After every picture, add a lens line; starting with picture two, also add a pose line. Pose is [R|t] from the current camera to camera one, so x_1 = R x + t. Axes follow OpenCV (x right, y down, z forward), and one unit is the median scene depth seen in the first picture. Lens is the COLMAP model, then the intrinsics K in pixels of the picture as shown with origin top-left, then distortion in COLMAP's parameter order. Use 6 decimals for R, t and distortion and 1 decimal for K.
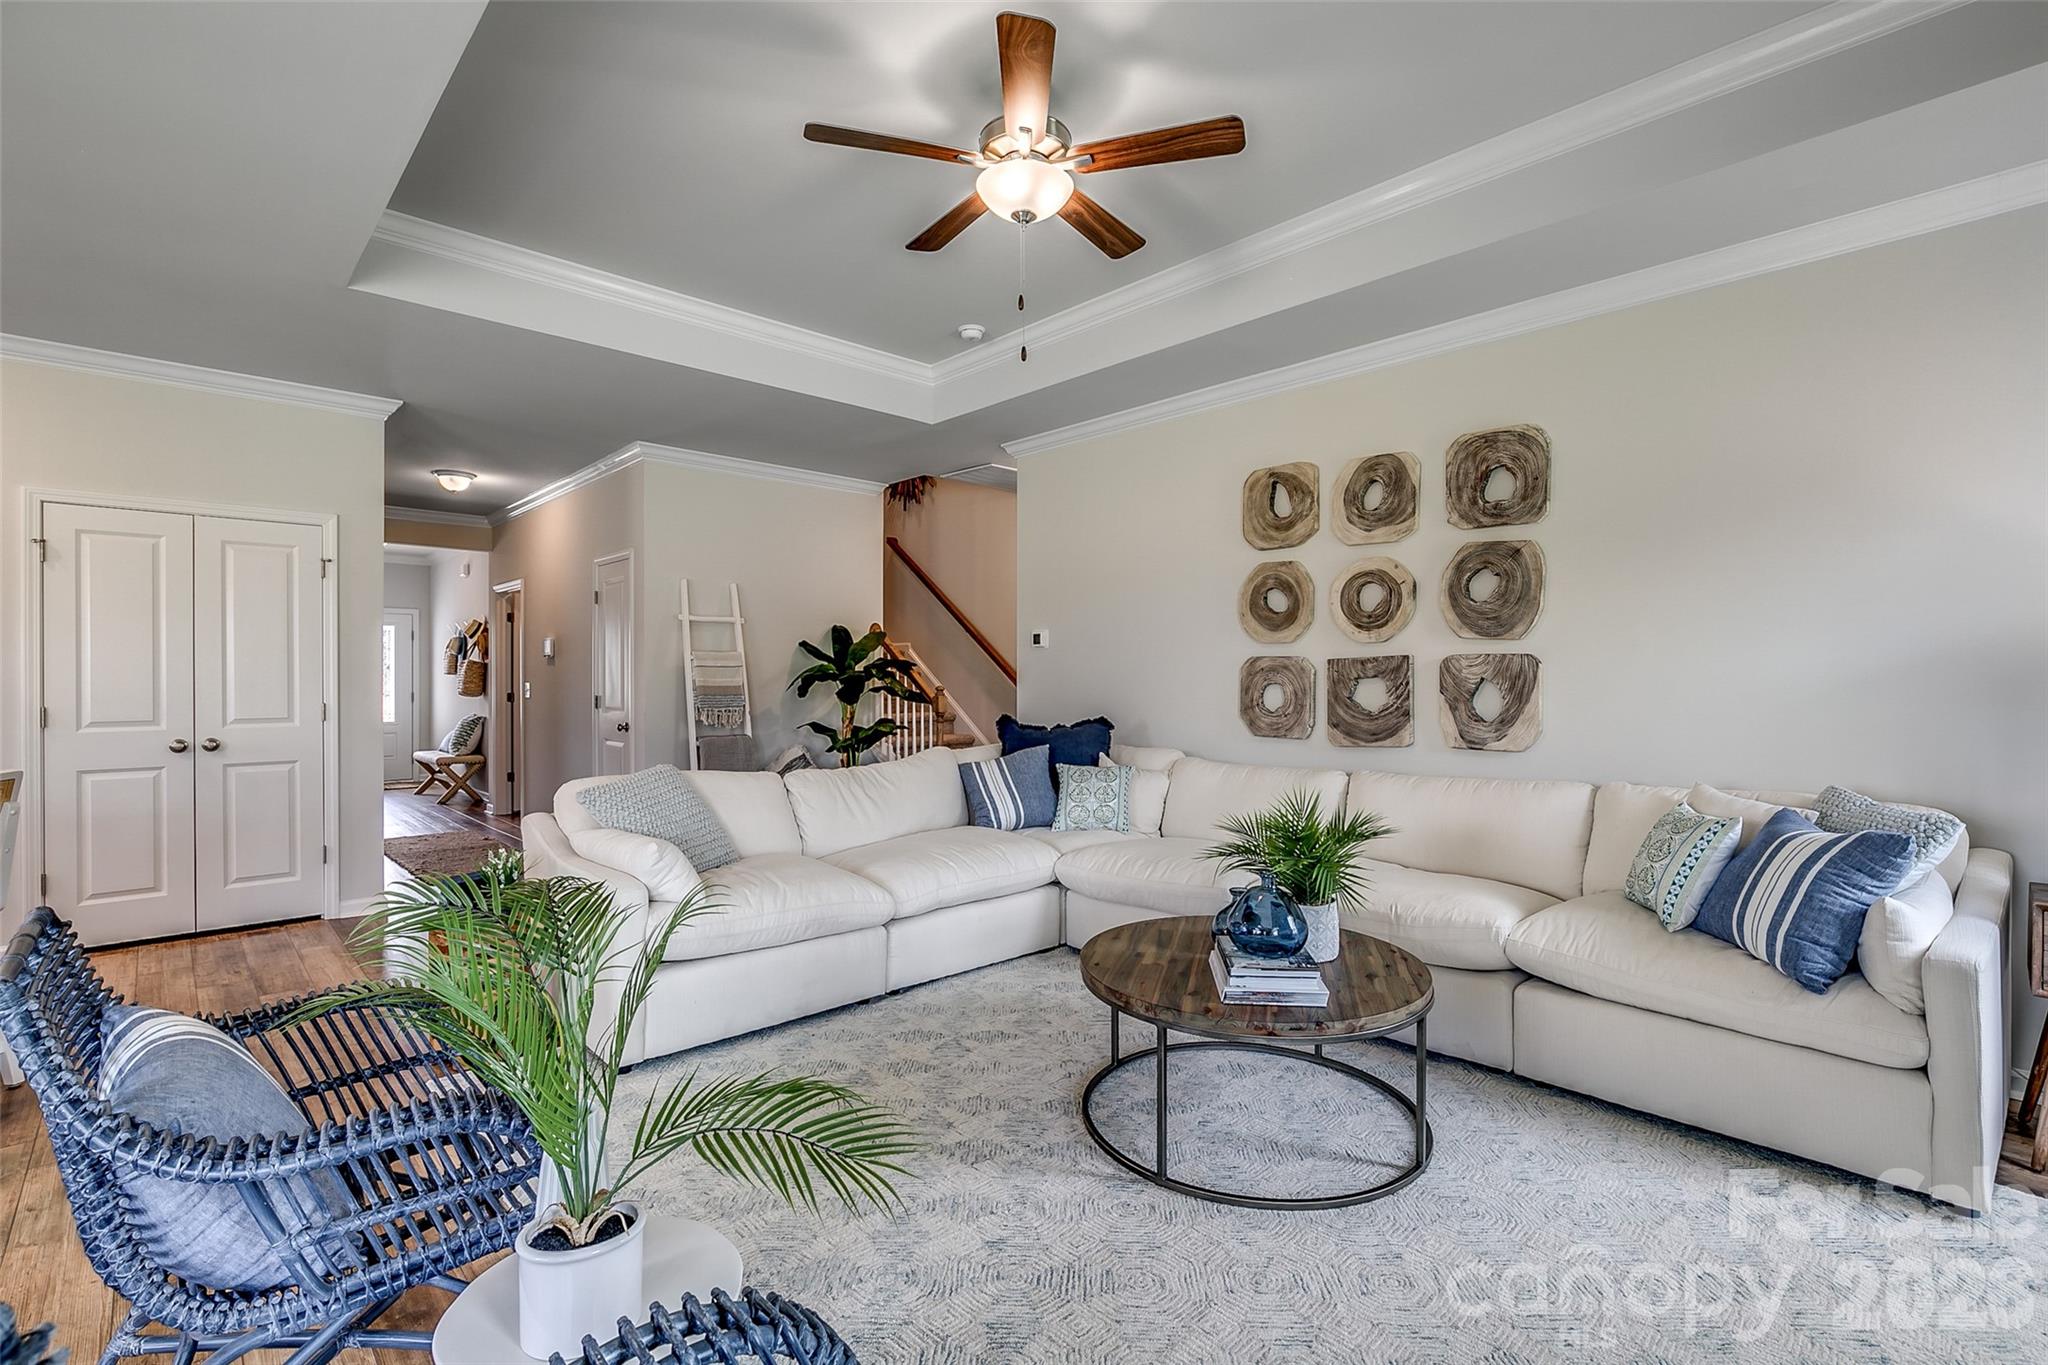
lens RADIAL K [[937.6, 0, 1035.9], [0, 937.6, 676.3], [0, 0, 1]] dist [-0.003882, 0.000857]
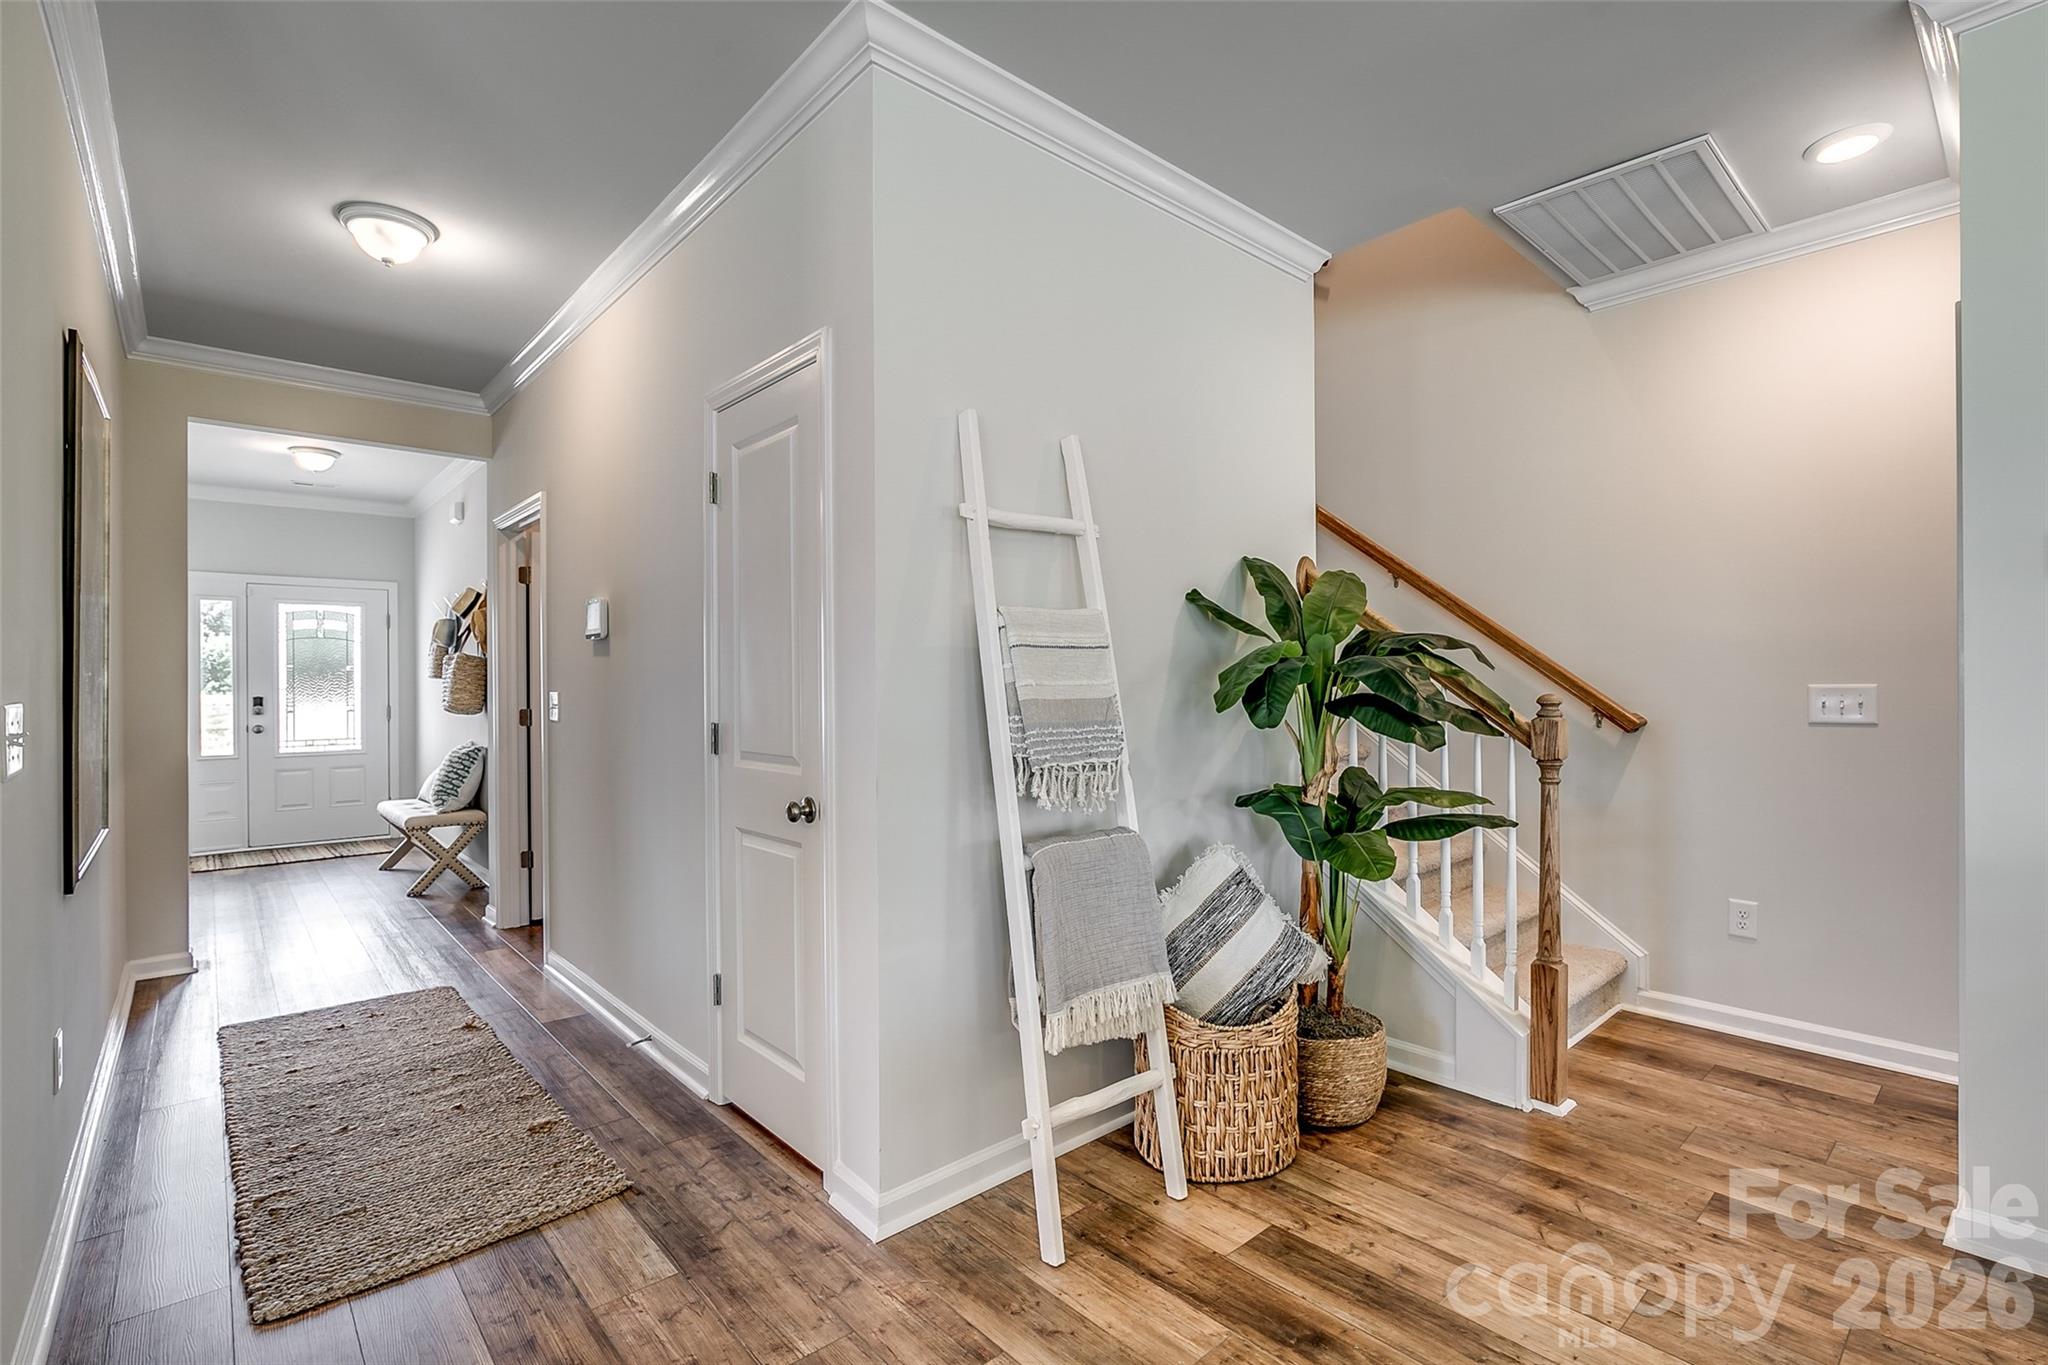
lens RADIAL K [[937.6, 0, 1021.7], [0, 937.6, 679.4], [0, 0, 1]] dist [-0.003882, 0.000857]
pose [[0.999235, -0.006320, -0.038599, -0.229777], [0.006296, 0.999980, -0.000738, 0.001931], [0.038603, 0.000495, 0.999254, 0.427844]]
